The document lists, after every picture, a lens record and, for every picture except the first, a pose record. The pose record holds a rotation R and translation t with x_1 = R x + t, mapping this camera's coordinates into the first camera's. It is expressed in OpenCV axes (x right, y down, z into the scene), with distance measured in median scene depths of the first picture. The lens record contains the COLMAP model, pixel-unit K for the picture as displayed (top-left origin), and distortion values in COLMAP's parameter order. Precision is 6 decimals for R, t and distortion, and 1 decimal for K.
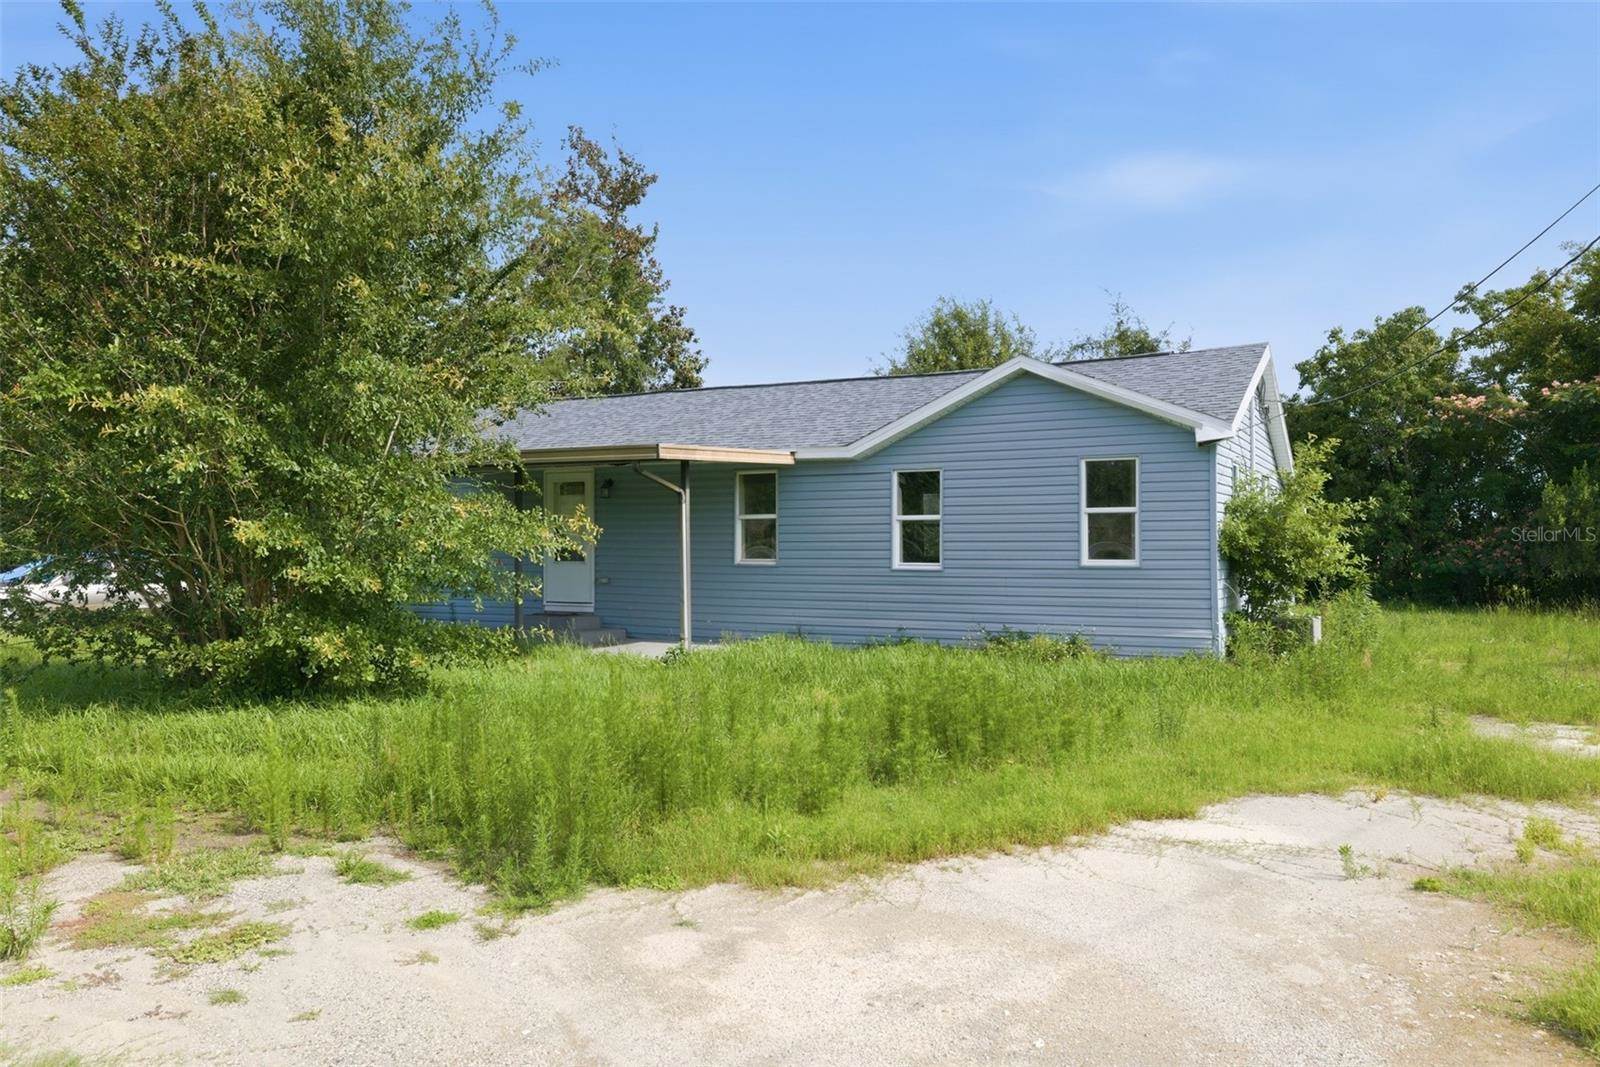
lens RADIAL K [[1135.3, 0, 798.1], [0, 1135.3, 522.3], [0, 0, 1]] dist [0.004506, 0.001264]
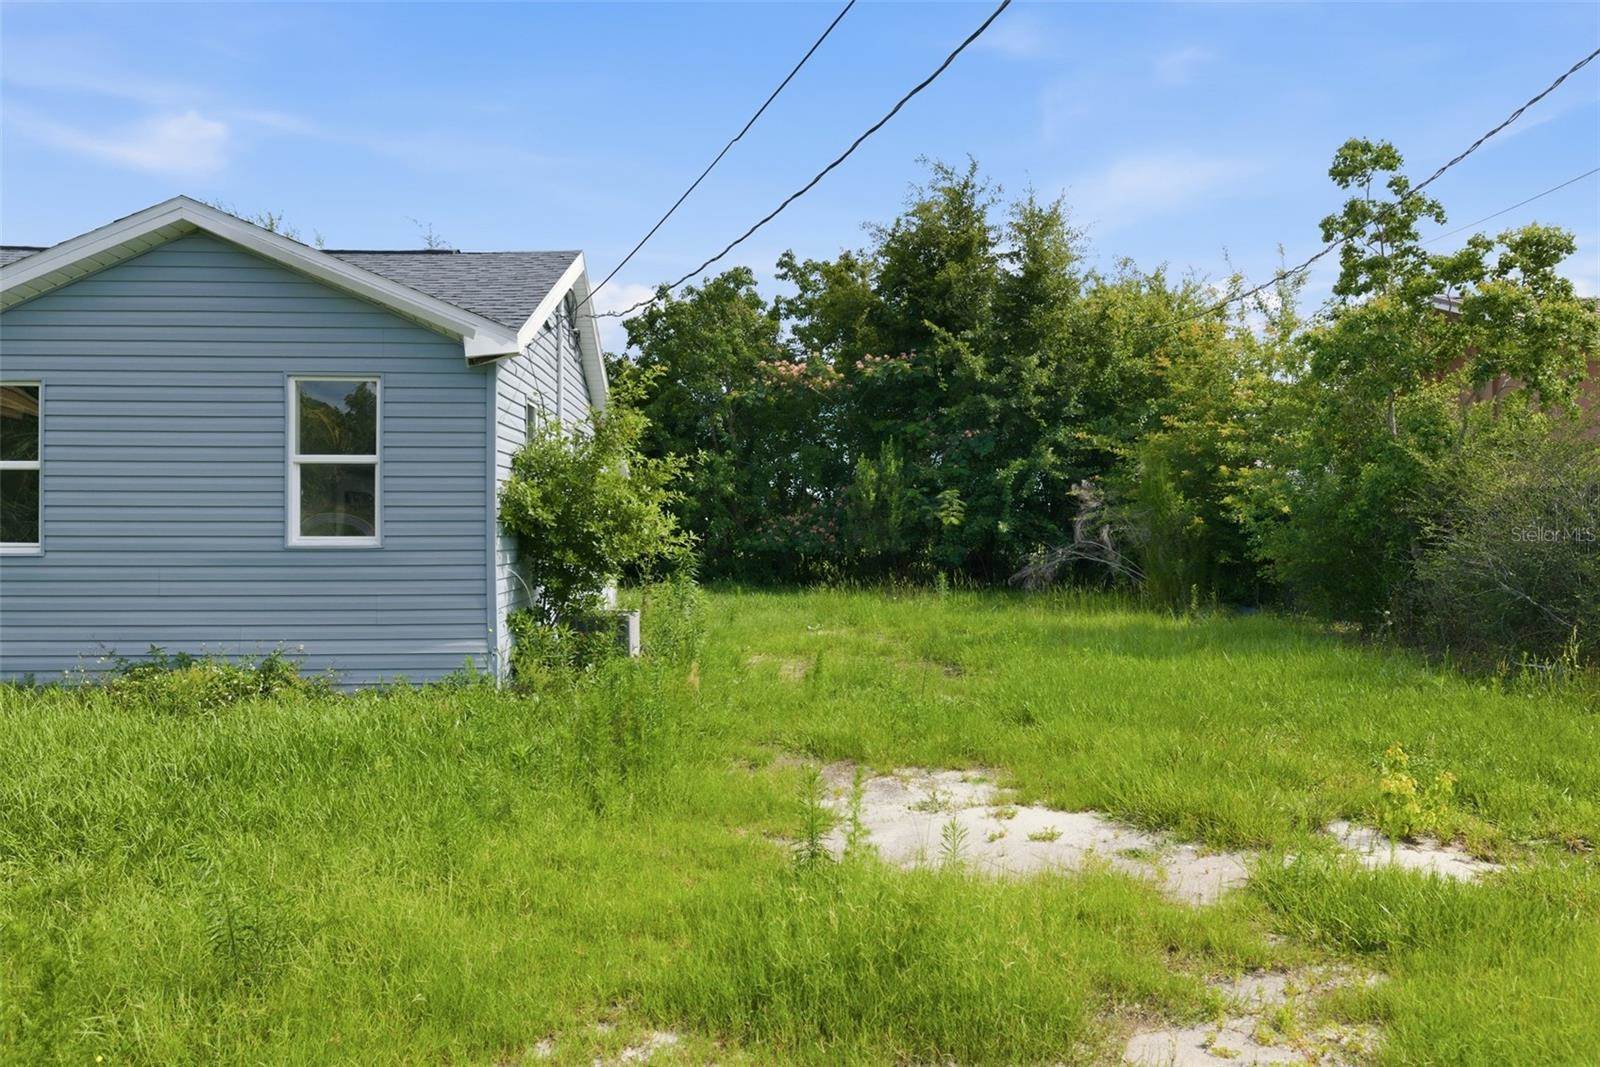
lens RADIAL K [[1135.3, 0, 799.5], [0, 1135.3, 528.9], [0, 0, 1]] dist [0.004506, 0.001264]
pose [[0.847363, 0.001777, 0.531011, 0.137091], [-0.014790, 0.999685, 0.020255, 0.010437], [-0.530808, -0.025017, 0.847123, 0.279417]]
